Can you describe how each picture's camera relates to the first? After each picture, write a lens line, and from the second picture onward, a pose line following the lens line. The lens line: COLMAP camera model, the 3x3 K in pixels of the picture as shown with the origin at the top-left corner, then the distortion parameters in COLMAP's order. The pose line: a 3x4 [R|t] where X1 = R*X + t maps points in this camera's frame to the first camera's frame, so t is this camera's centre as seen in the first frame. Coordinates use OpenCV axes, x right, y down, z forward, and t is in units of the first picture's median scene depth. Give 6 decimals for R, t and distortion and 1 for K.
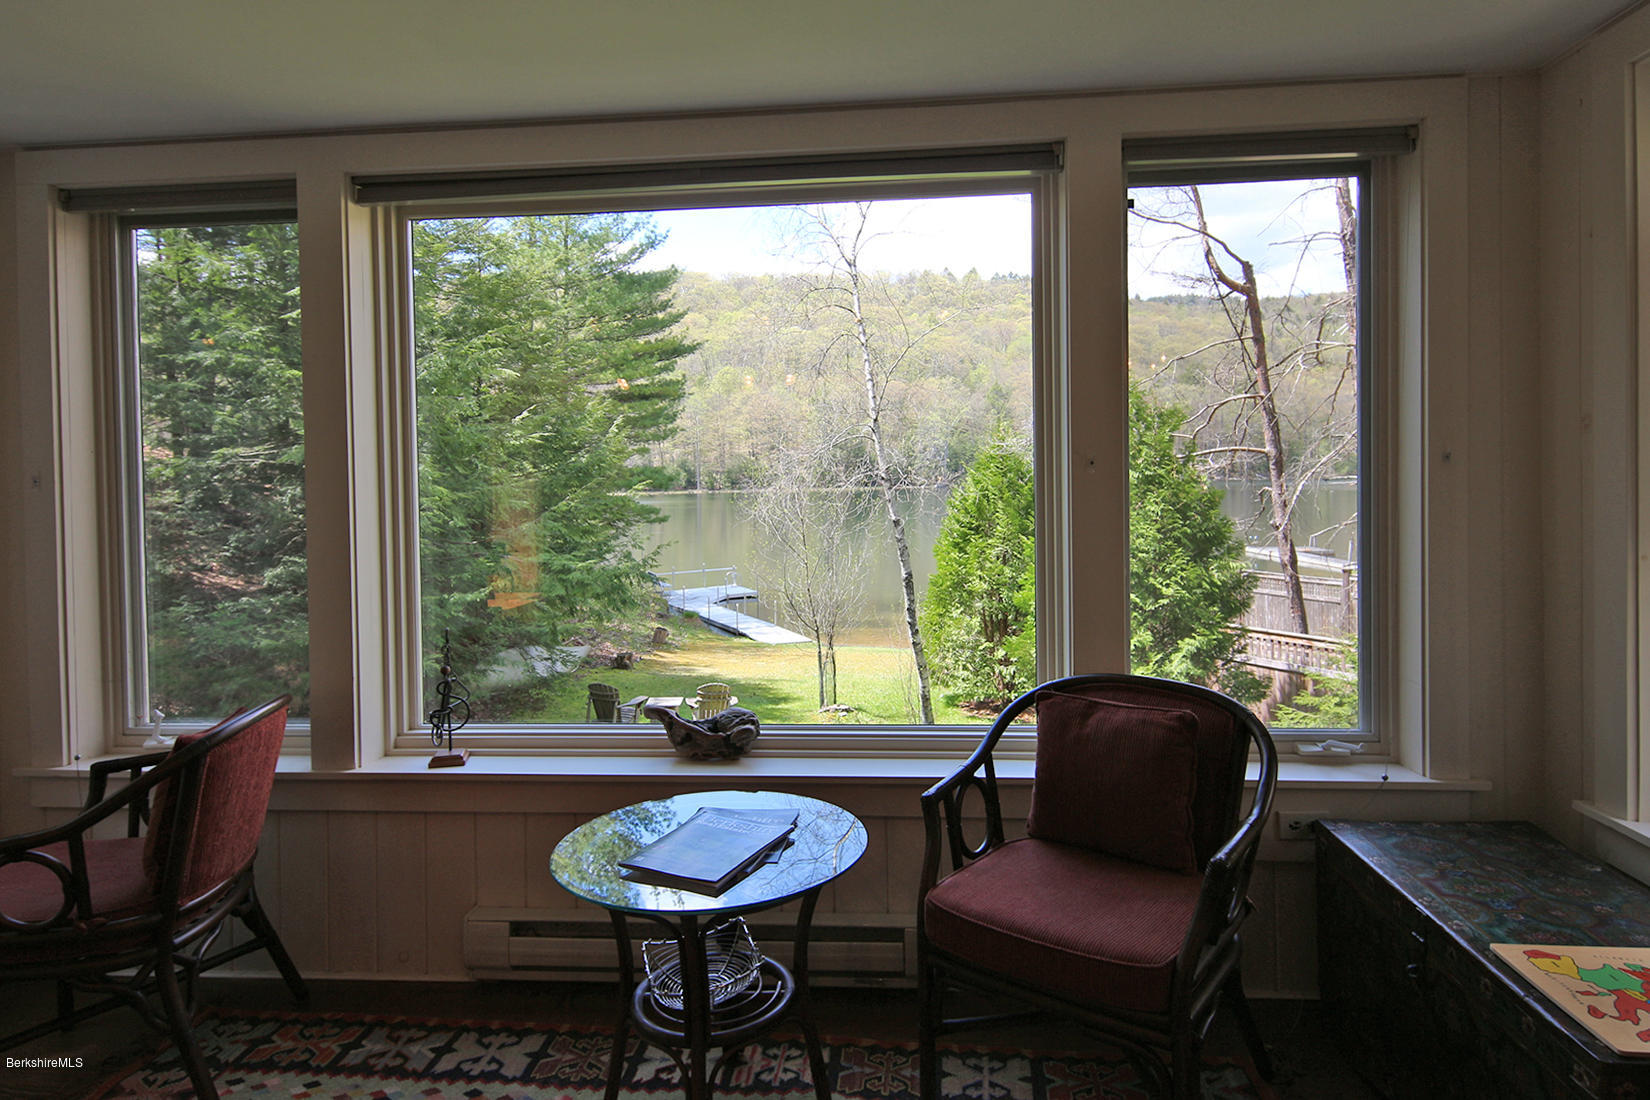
lens RADIAL K [[1026.0, 0, 651.6], [0, 1026.0, 498.0], [0, 0, 1]] dist [0.014950, -0.007912]
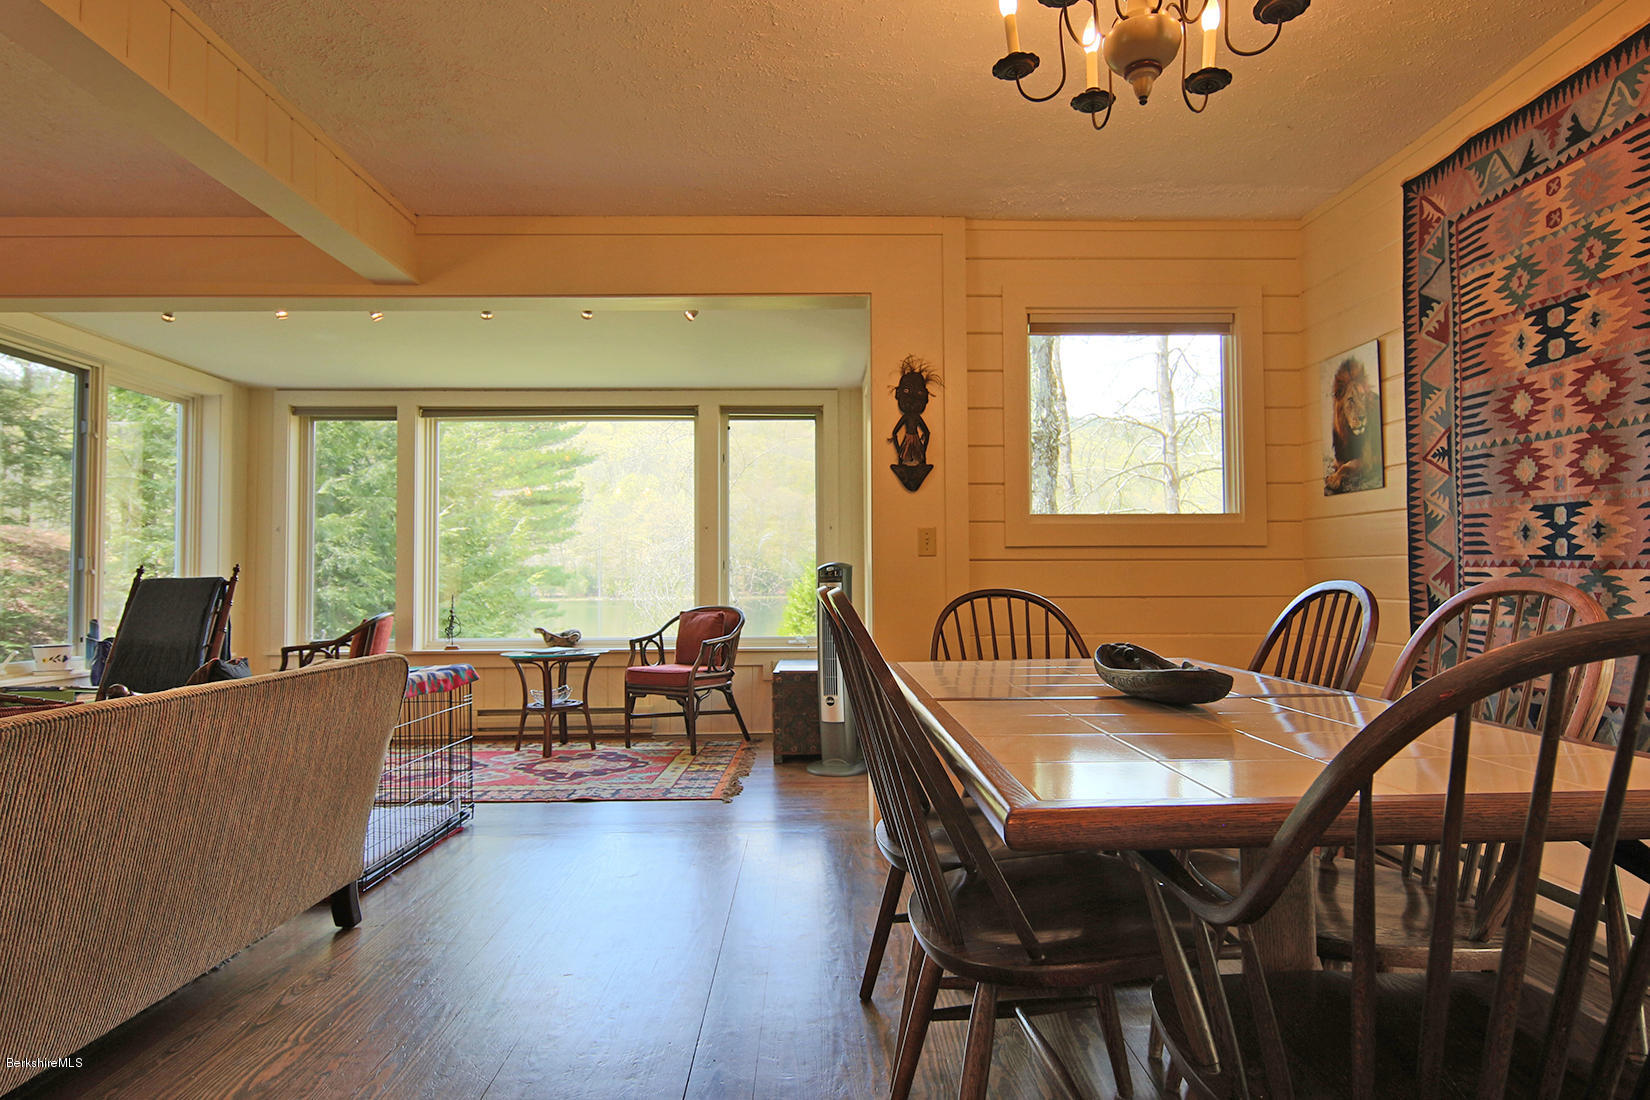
lens RADIAL K [[1026.0, 0, 825.2], [0, 1026.0, 545.3], [0, 0, 1]] dist [0.014950, -0.007912]
pose [[0.966341, 0.021186, 0.256389, 0.002723], [-0.005617, 0.998103, -0.061308, 0.021709], [-0.257202, 0.057804, 0.964627, -0.218773]]
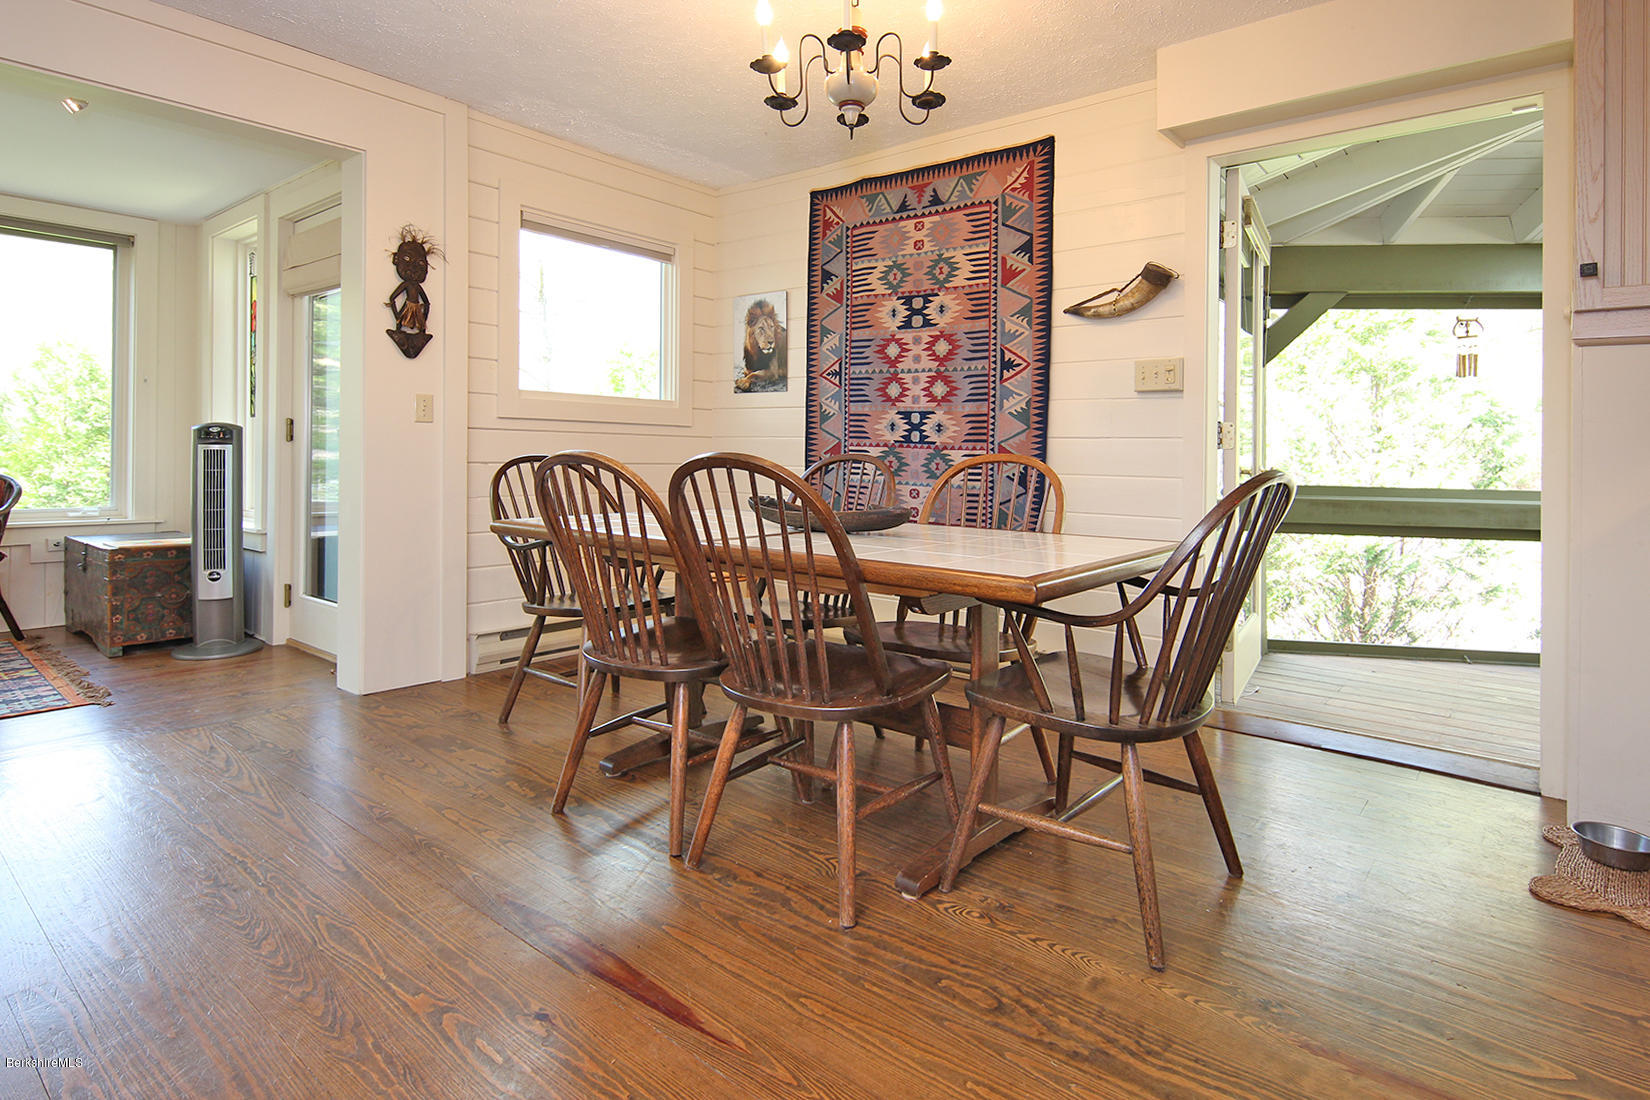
lens RADIAL K [[869.0, 0, 905.0], [0, 869.0, 453.6], [0, 0, 1]] dist [0.025265, -0.006074]
pose [[0.403056, 0.027951, 0.914749, -0.050267], [-0.001985, 0.999558, -0.029668, 0.022890], [-0.915173, 0.010142, 0.402933, -0.190956]]
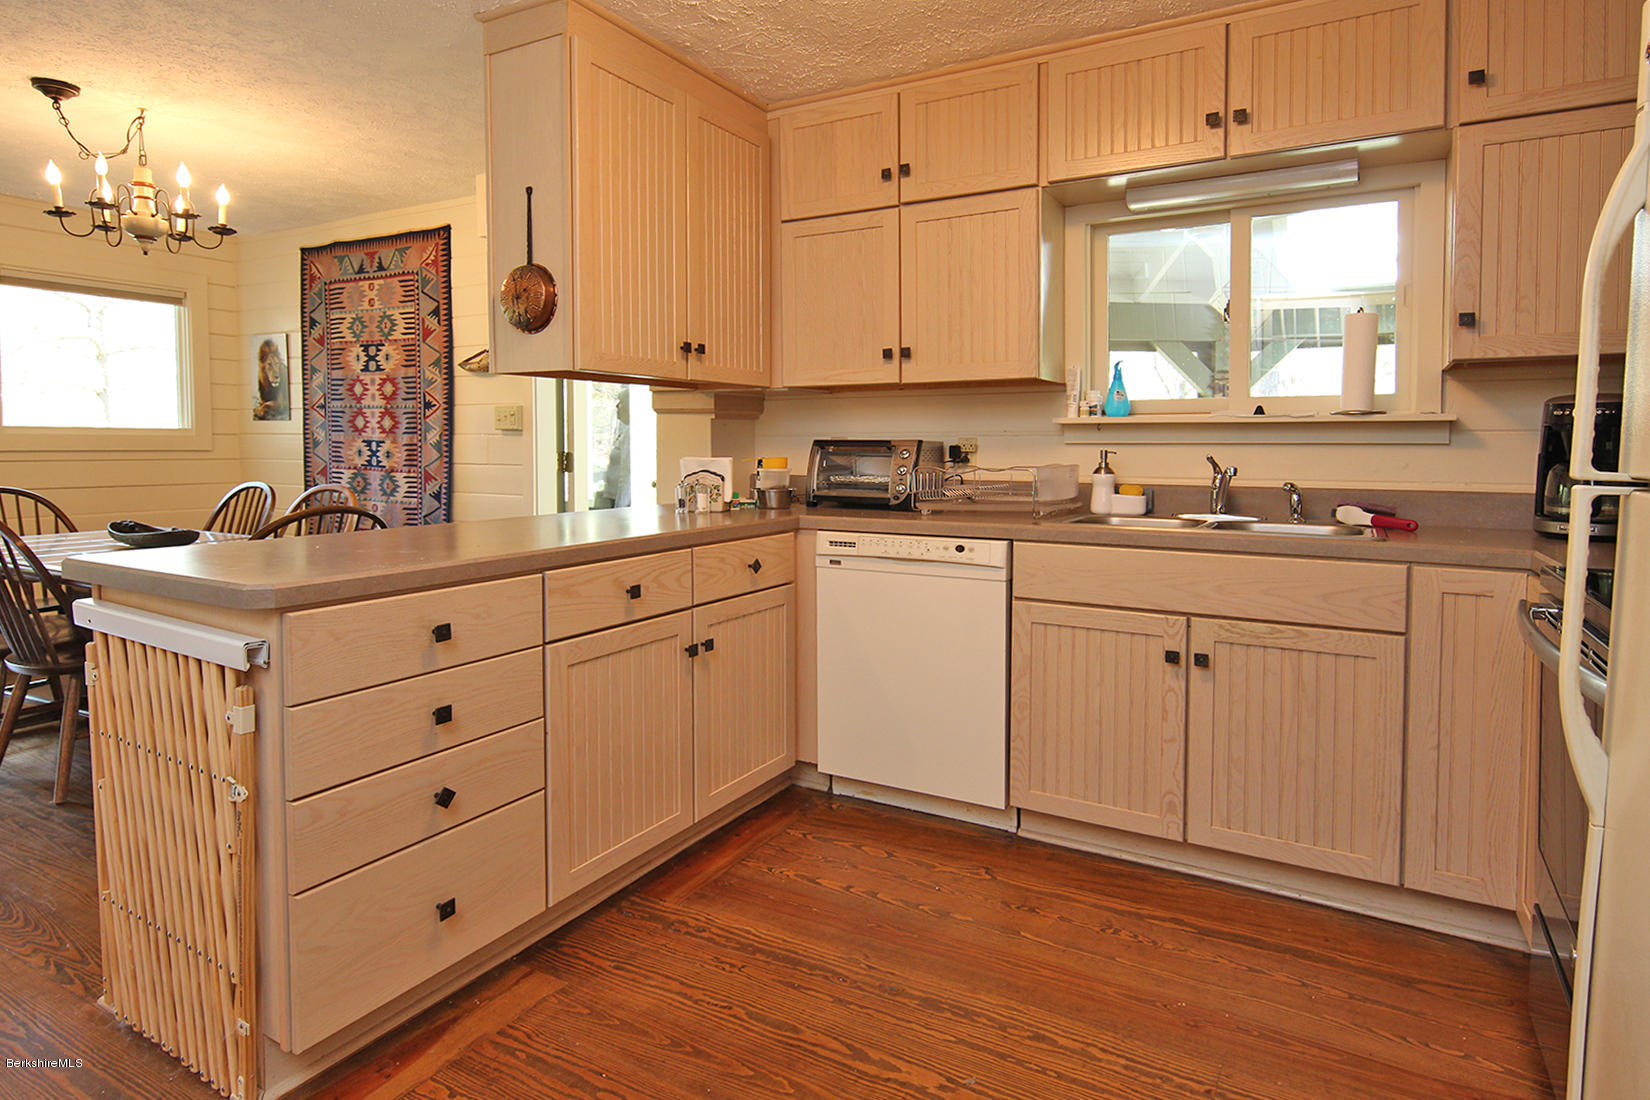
lens RADIAL K [[901.8, 0, 898.2], [0, 901.8, 480.8], [0, 0, 1]] dist [0.000490, -0.001319]
pose [[0.246959, -0.020683, 0.968805, -0.074267], [0.015788, 0.999725, 0.017319, 0.016612], [-0.968897, 0.011018, 0.247218, -0.313935]]
